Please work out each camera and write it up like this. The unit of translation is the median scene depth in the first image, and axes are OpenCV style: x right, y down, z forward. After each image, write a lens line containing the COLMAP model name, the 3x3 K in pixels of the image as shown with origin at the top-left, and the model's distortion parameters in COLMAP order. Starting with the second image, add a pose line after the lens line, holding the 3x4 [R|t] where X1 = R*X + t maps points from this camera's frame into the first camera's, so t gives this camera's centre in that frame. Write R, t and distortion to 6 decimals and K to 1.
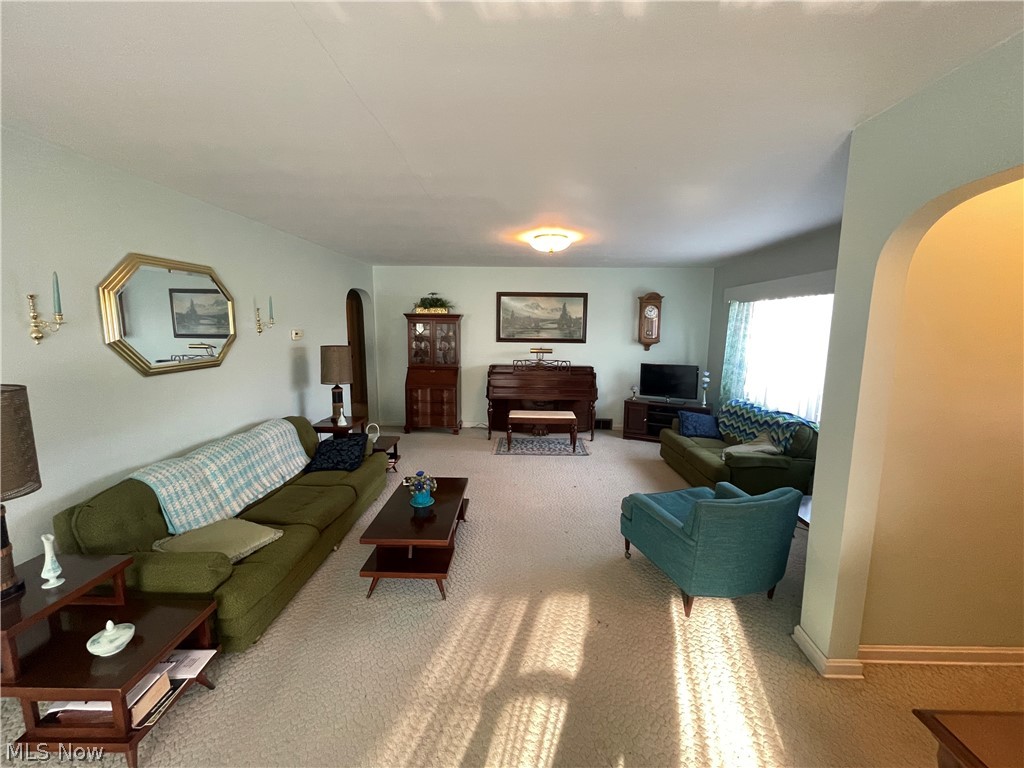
lens RADIAL K [[413.4, 0, 517.2], [0, 413.4, 388.1], [0, 0, 1]] dist [-0.004049, 0.000125]
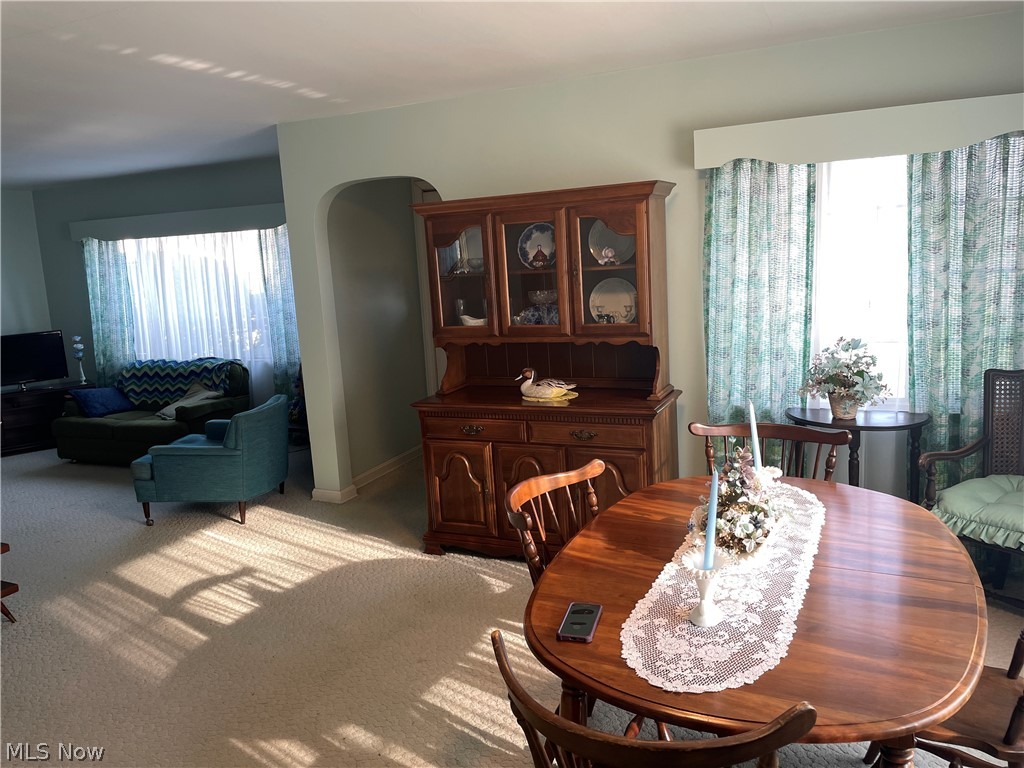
lens RADIAL K [[787.4, 0, 511.7], [0, 787.4, 380.8], [0, 0, 1]] dist [0.004782, -0.003918]
pose [[0.395169, -0.179896, 0.900822, -0.660008], [0.193431, 0.974945, 0.109845, 0.043799], [-0.898012, 0.130840, 0.420065, -0.347684]]
